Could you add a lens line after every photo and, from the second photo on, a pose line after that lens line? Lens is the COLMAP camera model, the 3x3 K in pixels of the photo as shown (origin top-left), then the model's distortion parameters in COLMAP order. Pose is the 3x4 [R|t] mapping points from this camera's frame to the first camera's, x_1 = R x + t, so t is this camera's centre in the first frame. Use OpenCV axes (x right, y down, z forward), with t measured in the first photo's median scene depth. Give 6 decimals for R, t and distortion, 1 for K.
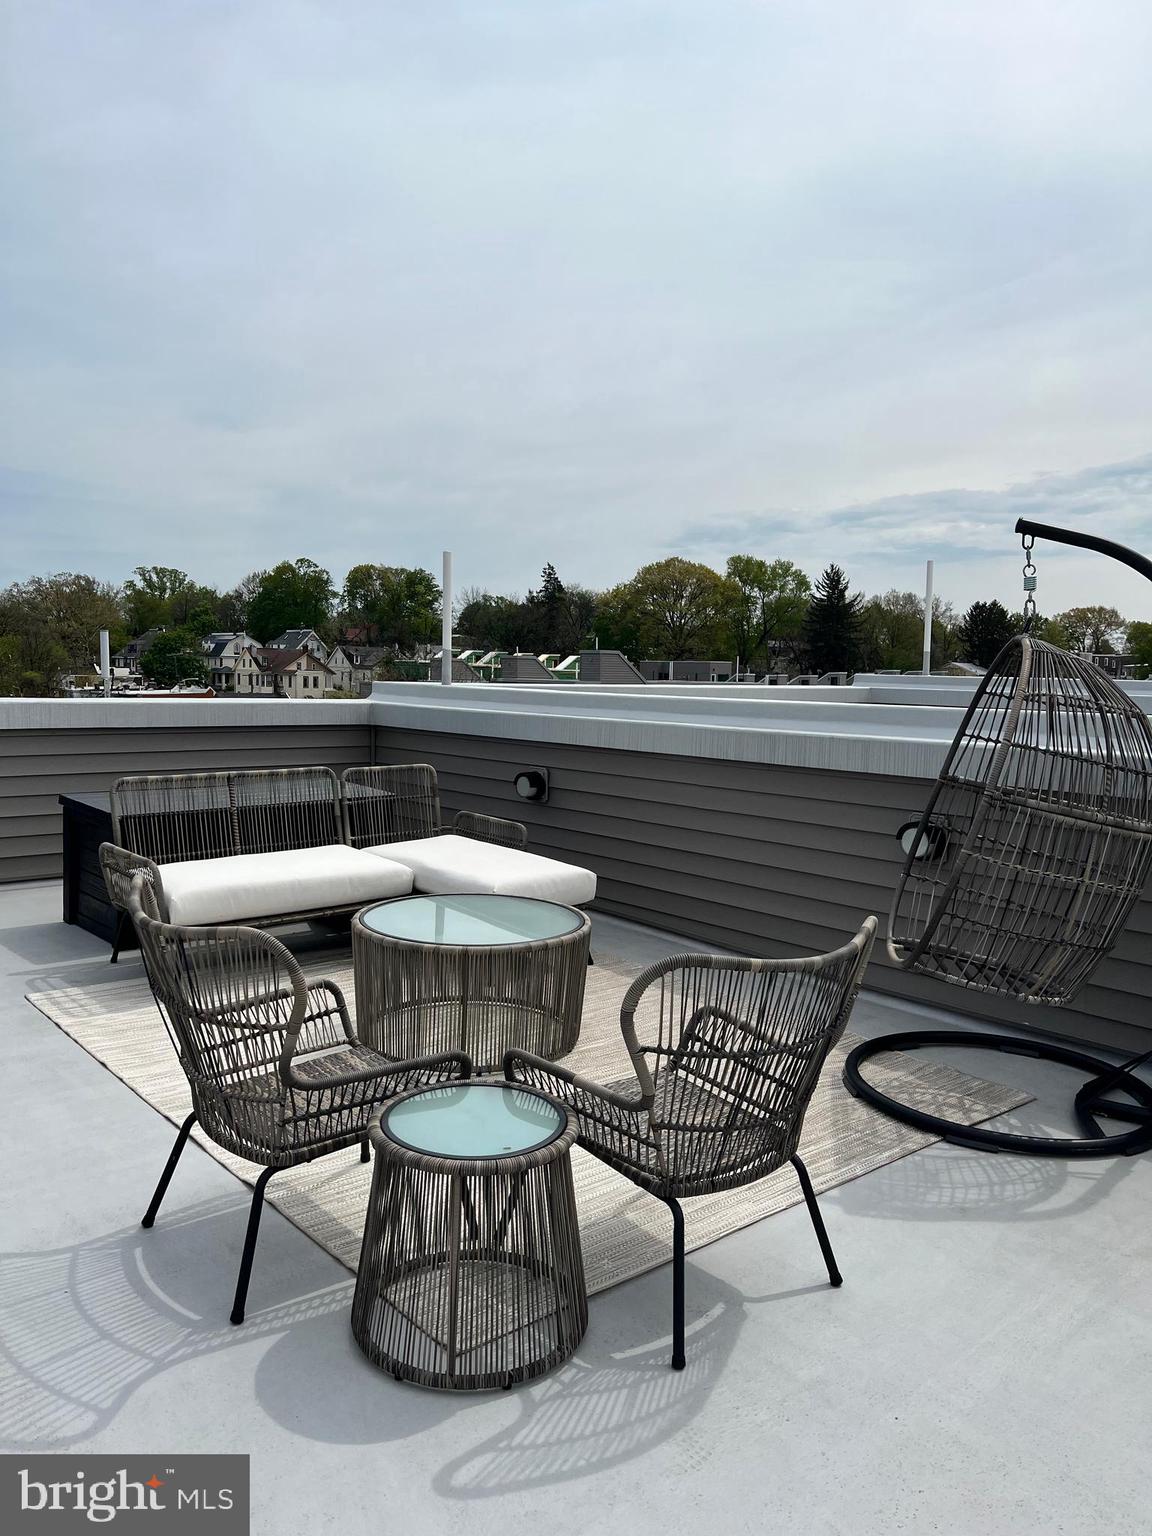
lens RADIAL K [[1178.5, 0, 577.5], [0, 1178.5, 768.9], [0, 0, 1]] dist [0.053100, -0.067905]
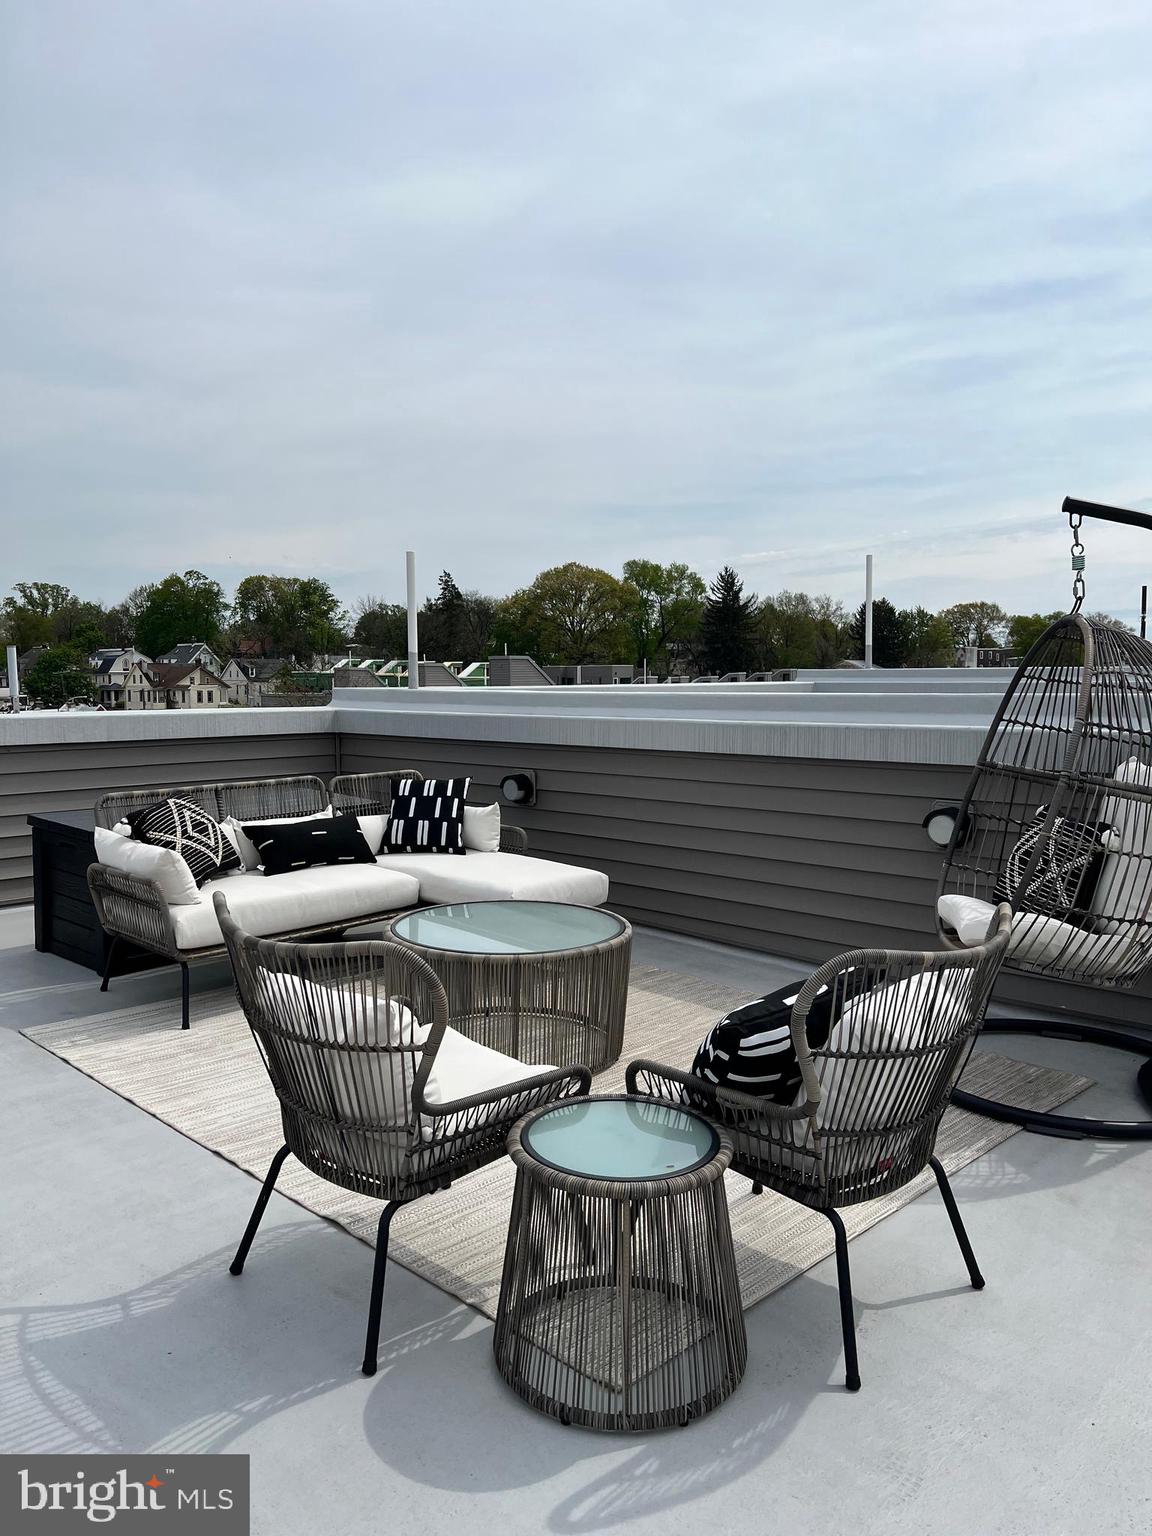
lens RADIAL K [[1178.5, 0, 577.5], [0, 1178.5, 768.9], [0, 0, 1]] dist [0.053100, -0.067905]
pose [[0.996195, -0.033291, 0.080548, -0.117254], [0.033683, 0.999426, -0.003512, 0.005026], [-0.080385, 0.006212, 0.996745, 0.044446]]
